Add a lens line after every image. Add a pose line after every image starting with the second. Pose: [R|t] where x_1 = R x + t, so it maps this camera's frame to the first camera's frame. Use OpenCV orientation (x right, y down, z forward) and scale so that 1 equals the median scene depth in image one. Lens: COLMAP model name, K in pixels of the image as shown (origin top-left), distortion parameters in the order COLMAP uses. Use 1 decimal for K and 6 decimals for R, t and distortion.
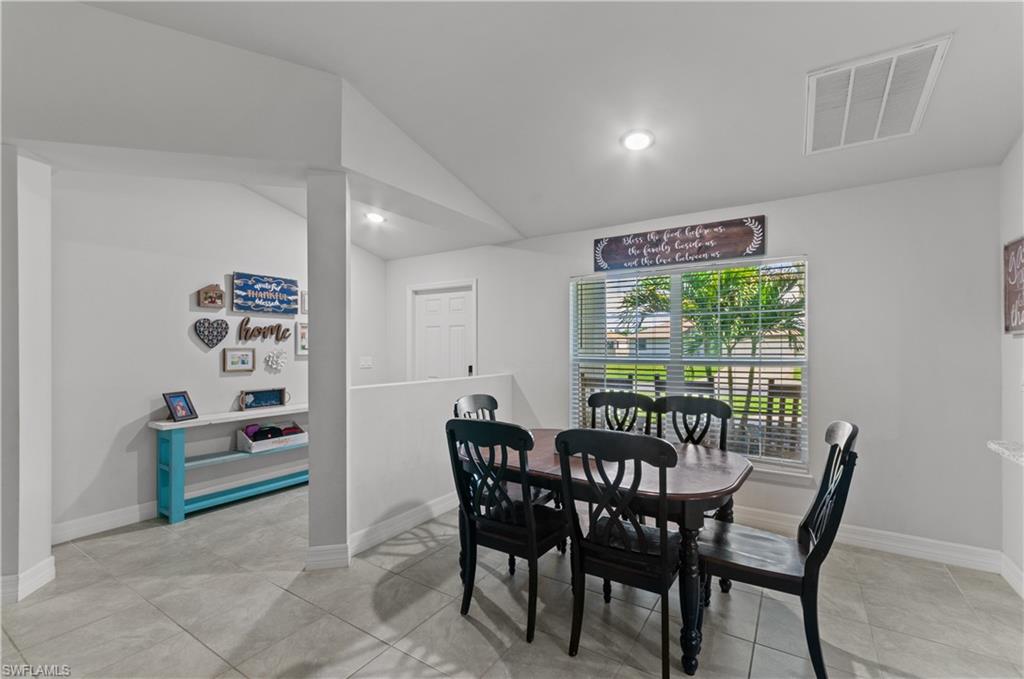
lens RADIAL K [[449.5, 0, 512.6], [0, 449.5, 347.9], [0, 0, 1]] dist [0.002555, 0.000571]
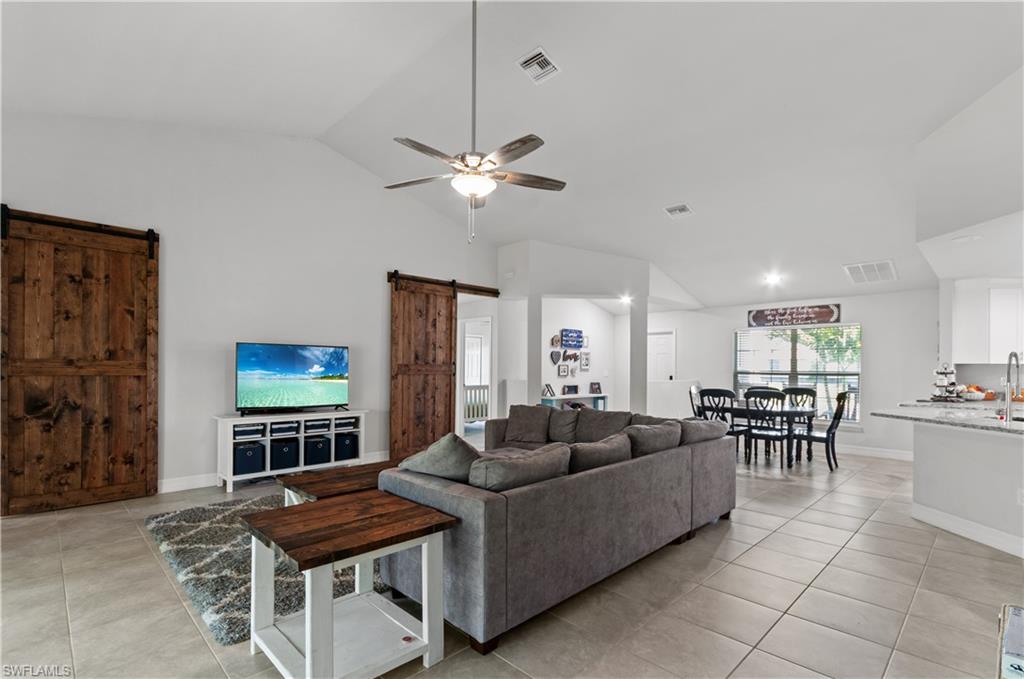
lens RADIAL K [[484.8, 0, 504.8], [0, 484.8, 362.3], [0, 0, 1]] dist [-0.000101, -0.000142]
pose [[0.974372, 0.008235, -0.224791, -0.369249], [-0.010903, 0.999884, -0.010631, 0.015890], [0.224677, 0.012809, 0.974349, -1.269084]]
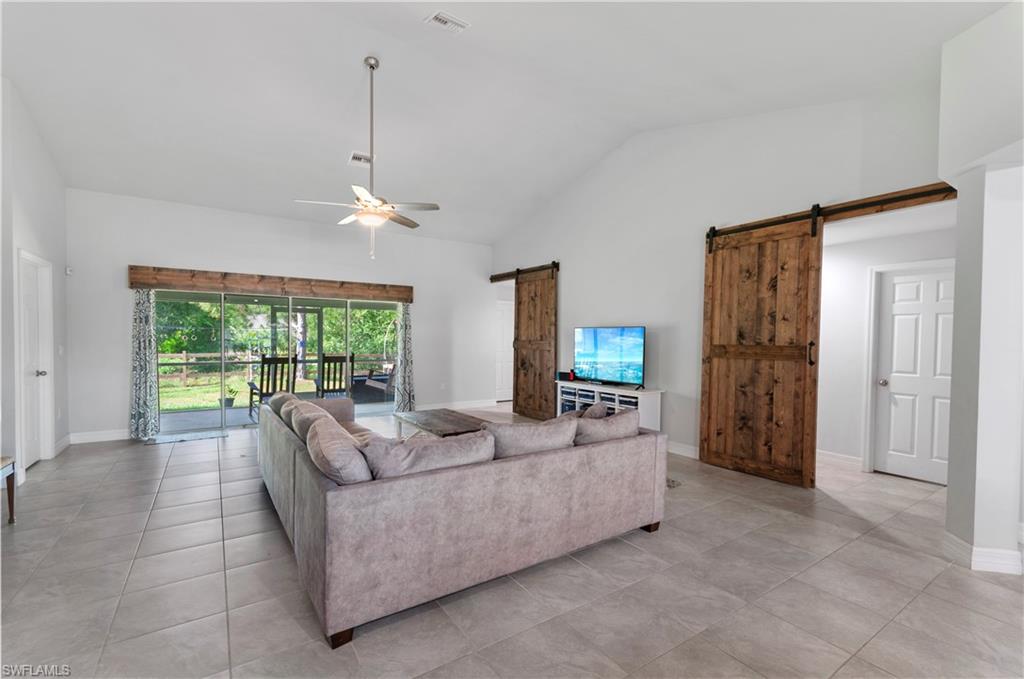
lens RADIAL K [[449.5, 0, 503.1], [0, 449.5, 350.4], [0, 0, 1]] dist [0.002555, 0.000571]
pose [[-0.412380, 0.024057, -0.910694, 0.245782], [-0.010380, 0.999462, 0.031102, -0.007596], [0.910953, 0.022279, -0.411909, 0.229876]]
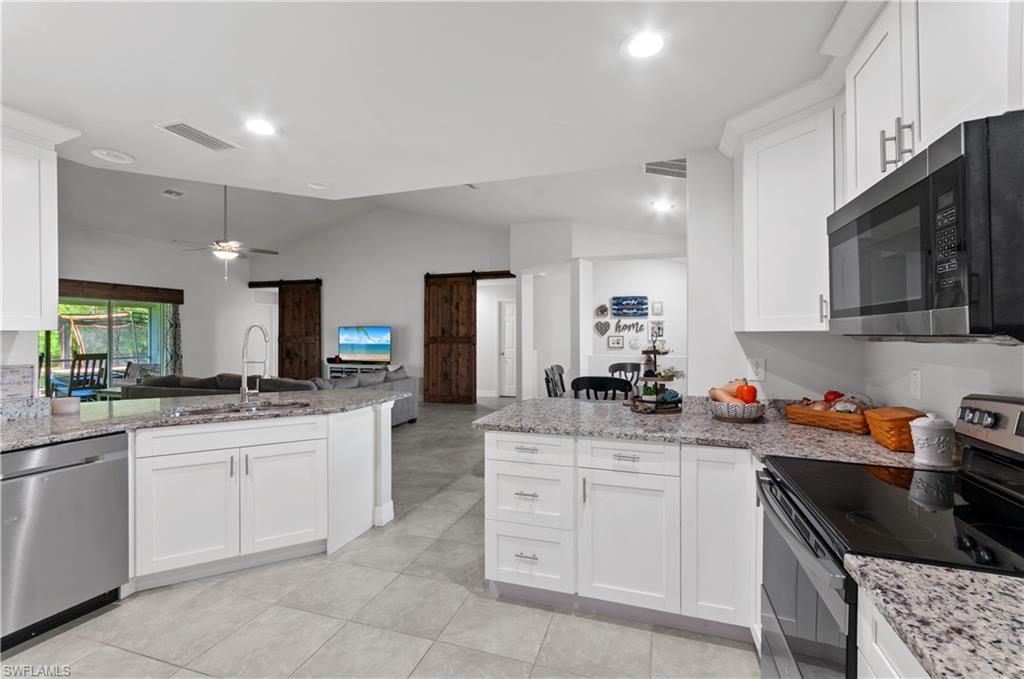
lens RADIAL K [[449.5, 0, 512.8], [0, 449.5, 334.6], [0, 0, 1]] dist [0.002555, 0.000571]
pose [[0.250359, 0.003026, -0.968148, 1.162926], [-0.002278, 0.999994, 0.002536, -0.008189], [0.968150, 0.001571, 0.250365, 0.088324]]
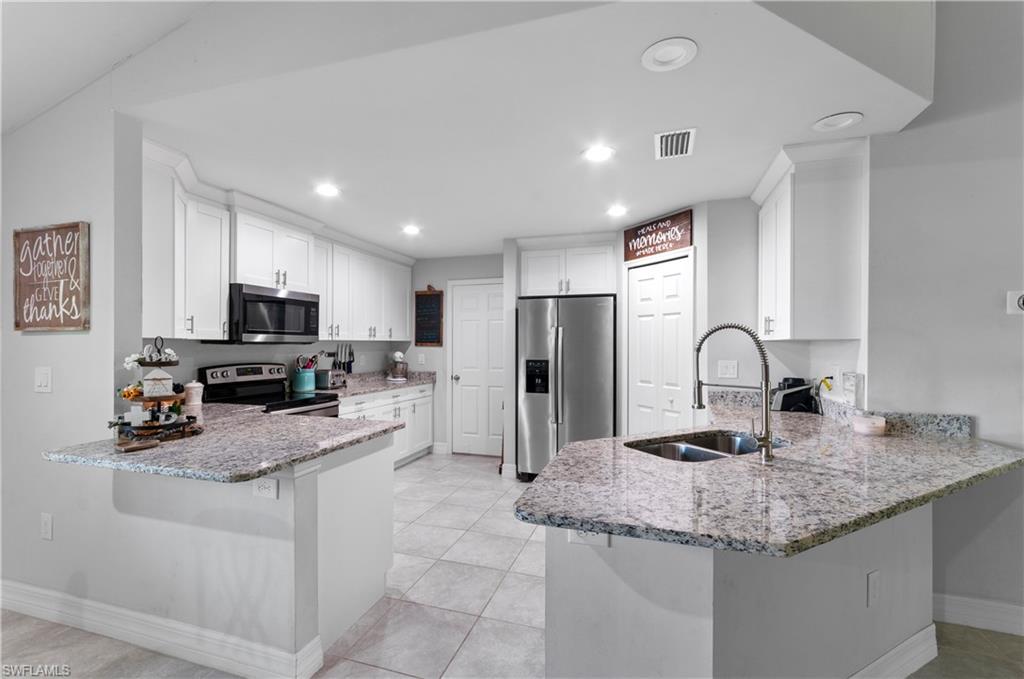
lens RADIAL K [[449.5, 0, 509.0], [0, 449.5, 342.1], [0, 0, 1]] dist [0.002555, 0.000571]
pose [[-0.262229, 0.005194, 0.964992, -0.016166], [-0.002284, 0.999979, -0.006003, -0.002959], [-0.965003, -0.003779, -0.262212, 0.185521]]
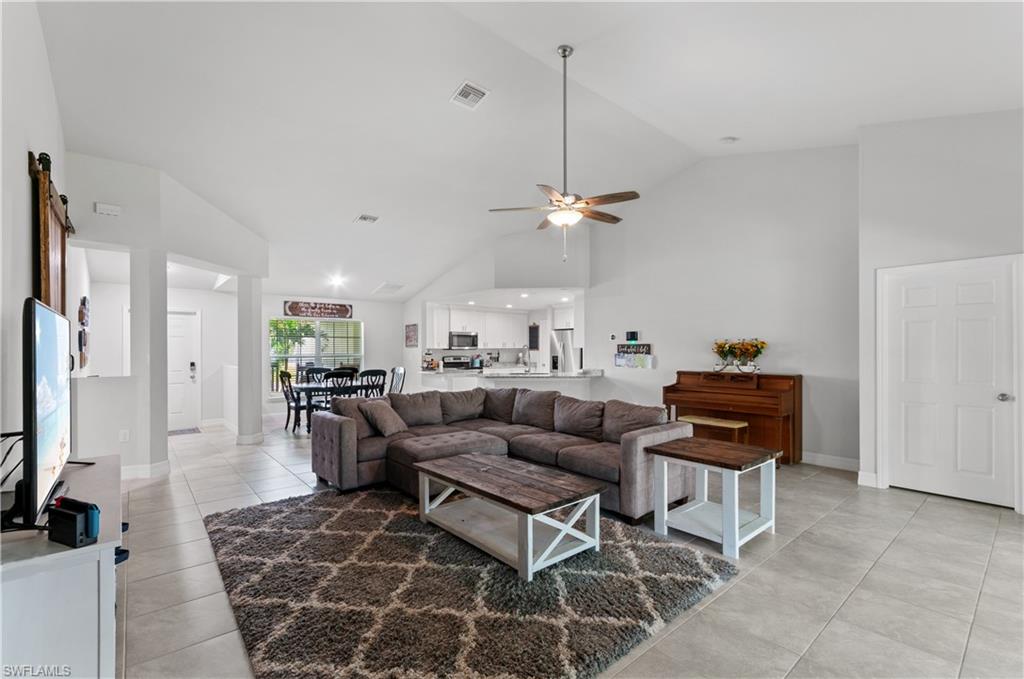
lens RADIAL K [[449.5, 0, 508.6], [0, 449.5, 346.8], [0, 0, 1]] dist [0.002555, 0.000571]
pose [[0.288531, 0.007362, 0.957442, -1.572999], [0.002092, 0.999963, -0.008320, 0.001627], [-0.957468, 0.004404, 0.288505, -0.655575]]
